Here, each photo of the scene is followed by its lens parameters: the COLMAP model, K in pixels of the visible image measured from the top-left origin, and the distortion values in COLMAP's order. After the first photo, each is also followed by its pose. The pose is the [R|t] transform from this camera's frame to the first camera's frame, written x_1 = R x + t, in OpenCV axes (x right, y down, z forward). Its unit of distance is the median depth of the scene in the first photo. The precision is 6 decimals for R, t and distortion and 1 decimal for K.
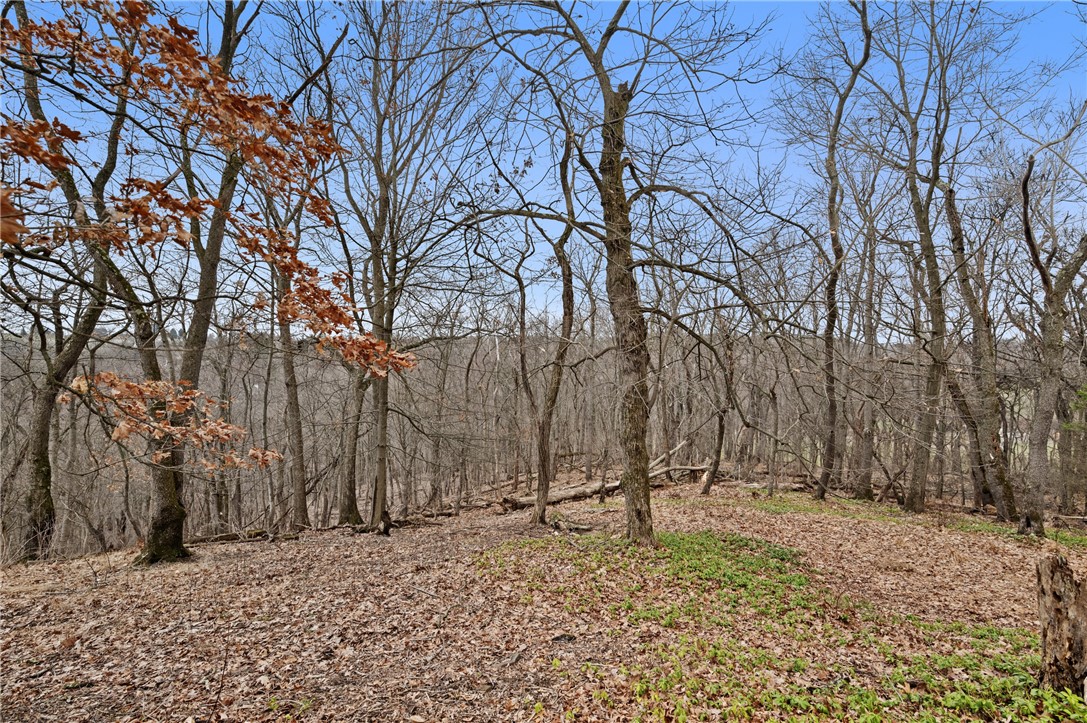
lens RADIAL K [[491.2, 0, 544.9], [0, 491.2, 363.9], [0, 0, 1]] dist [0.000255, 0.000188]
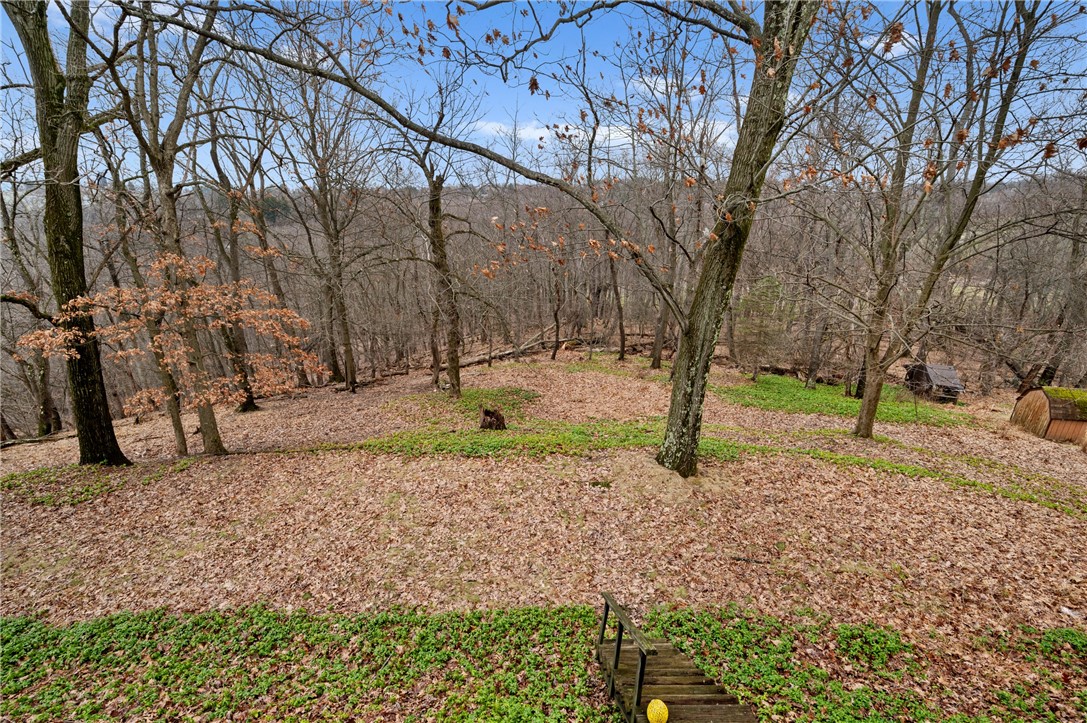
lens RADIAL K [[447.6, 0, 542.0], [0, 447.6, 365.4], [0, 0, 1]] dist [-0.000759, -0.000072]
pose [[0.997700, -0.034385, 0.058408, 0.290897], [0.014458, 0.949897, 0.312228, -0.268034], [-0.066218, -0.310666, 0.948210, -0.623318]]
